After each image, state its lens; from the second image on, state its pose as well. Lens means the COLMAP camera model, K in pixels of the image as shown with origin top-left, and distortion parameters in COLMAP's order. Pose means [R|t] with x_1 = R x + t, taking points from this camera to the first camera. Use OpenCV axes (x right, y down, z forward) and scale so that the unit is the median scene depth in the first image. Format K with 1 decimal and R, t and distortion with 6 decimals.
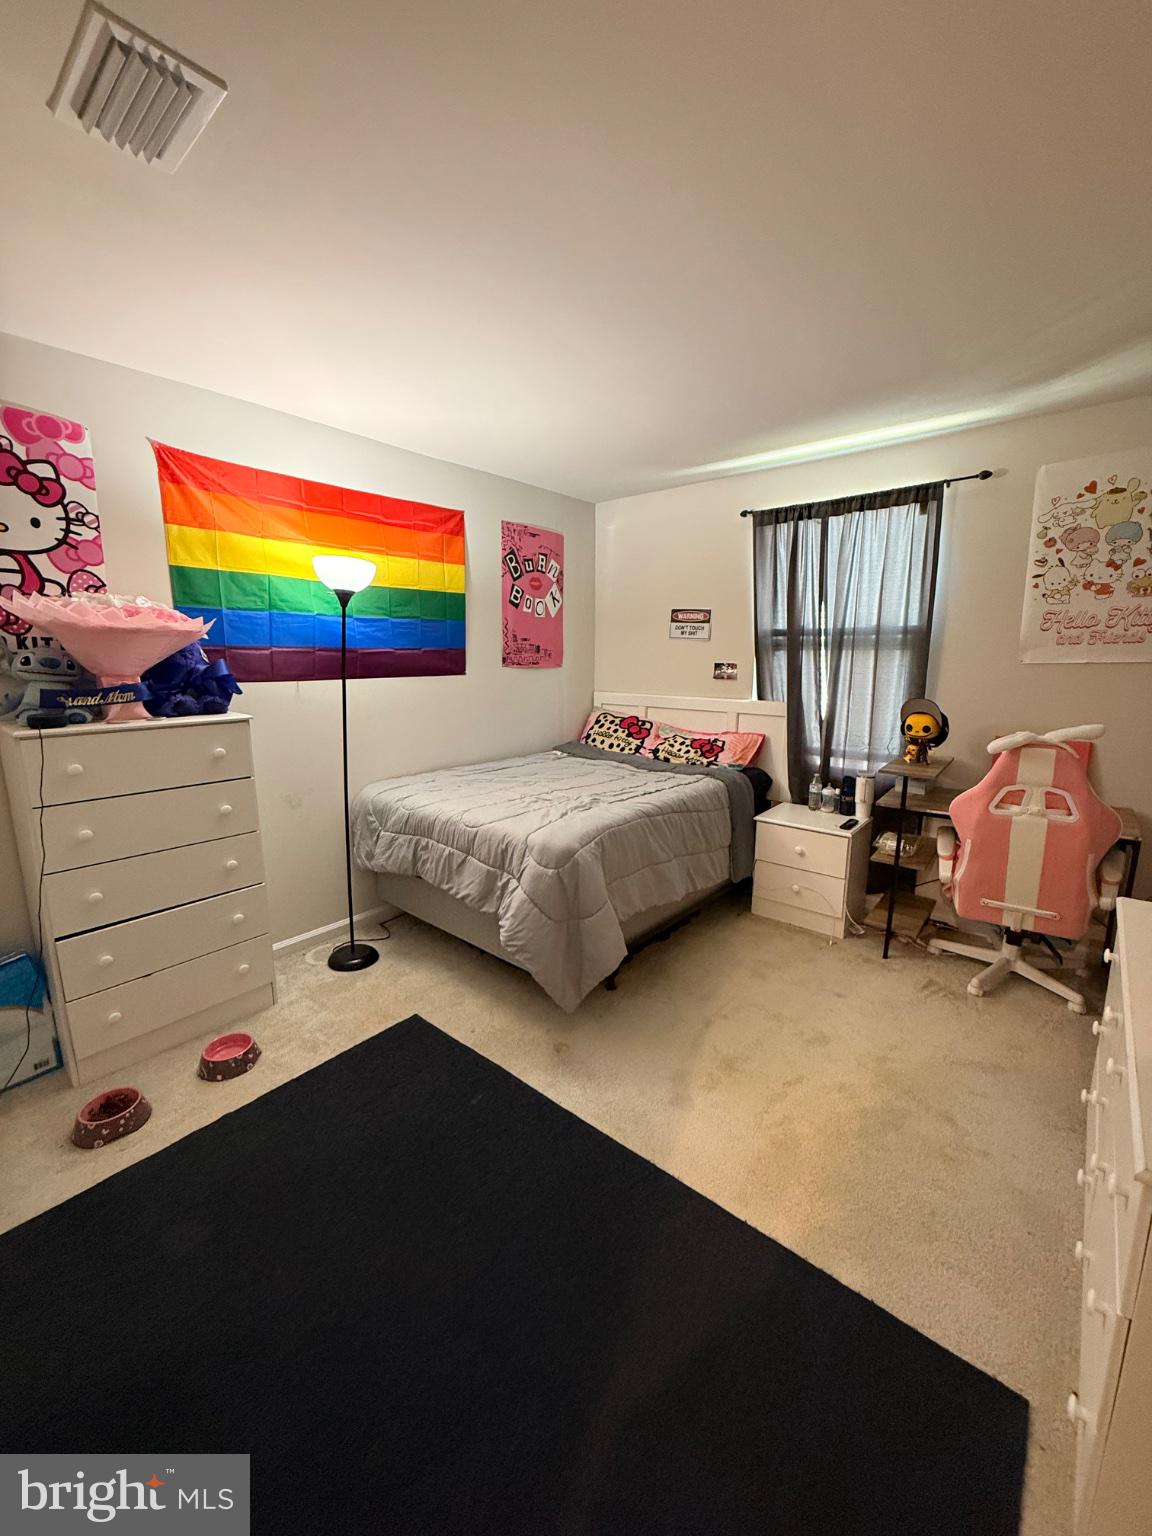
lens RADIAL K [[614.2, 0, 581.7], [0, 614.2, 765.9], [0, 0, 1]] dist [-0.001074, 0.000715]
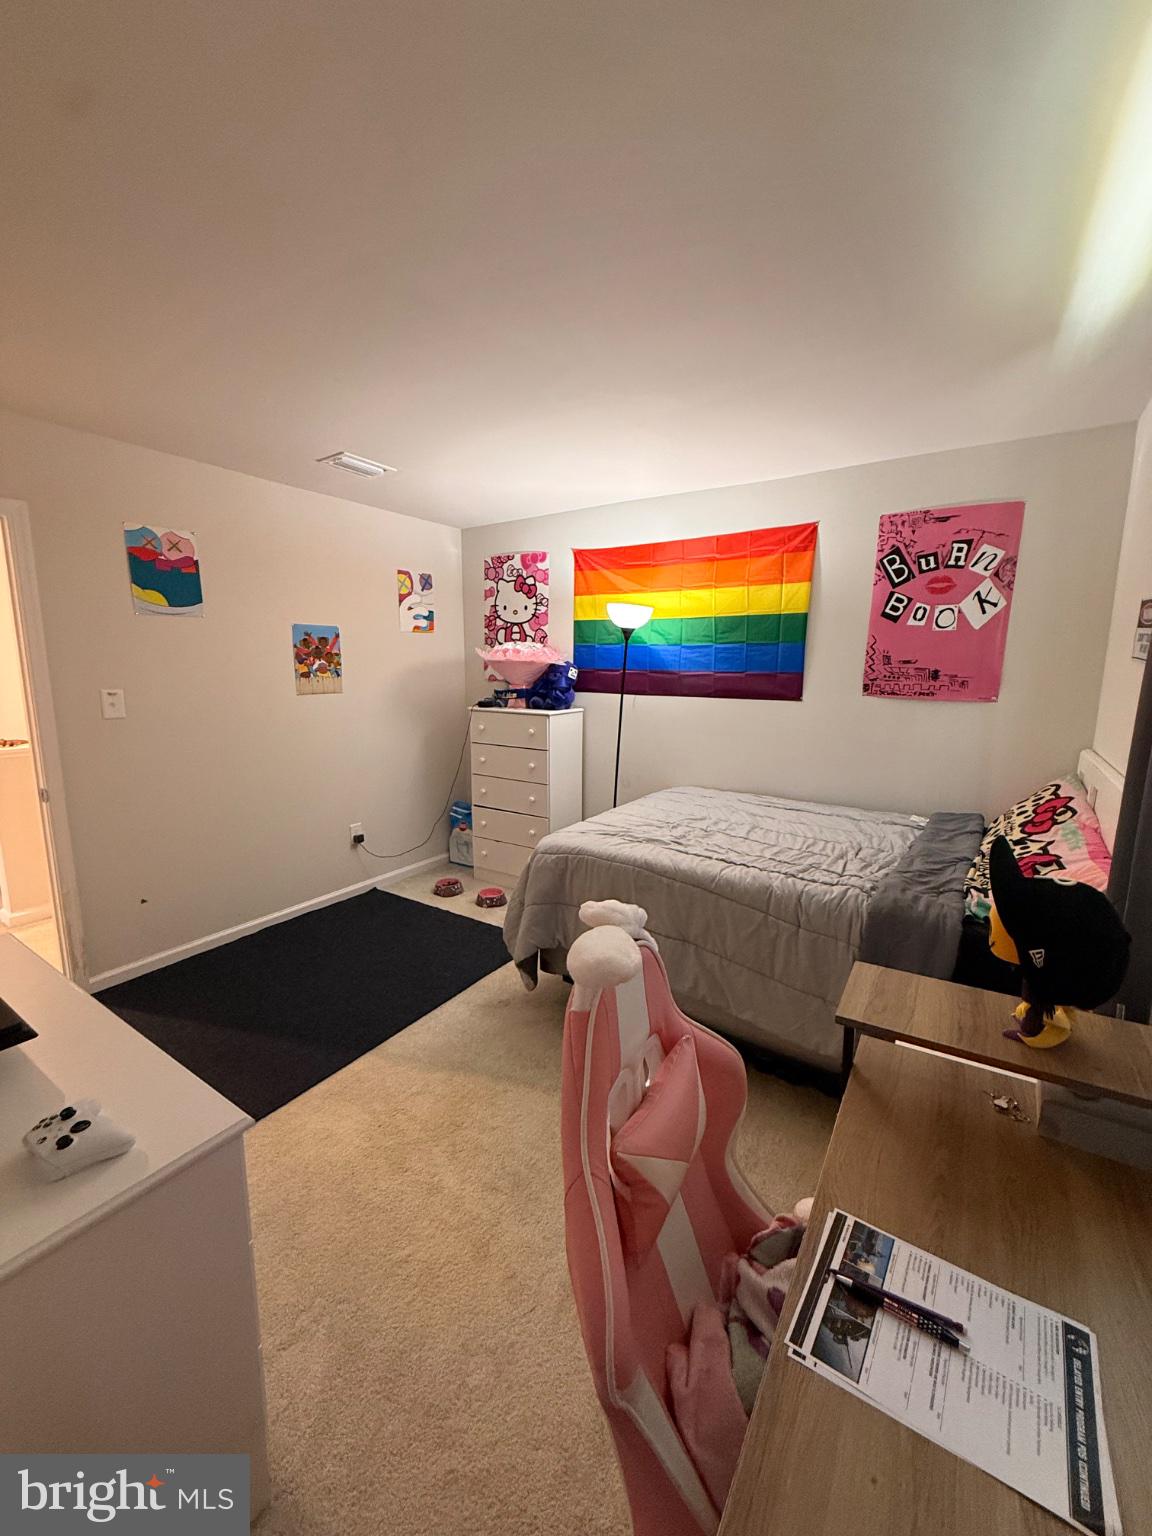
lens RADIAL K [[614.2, 0, 582.5], [0, 614.2, 767.8], [0, 0, 1]] dist [-0.001074, 0.000715]
pose [[0.105391, 0.169847, -0.979819, 0.719676], [-0.187192, 0.971080, 0.148197, -0.131845], [0.976653, 0.167796, 0.134137, 0.600608]]
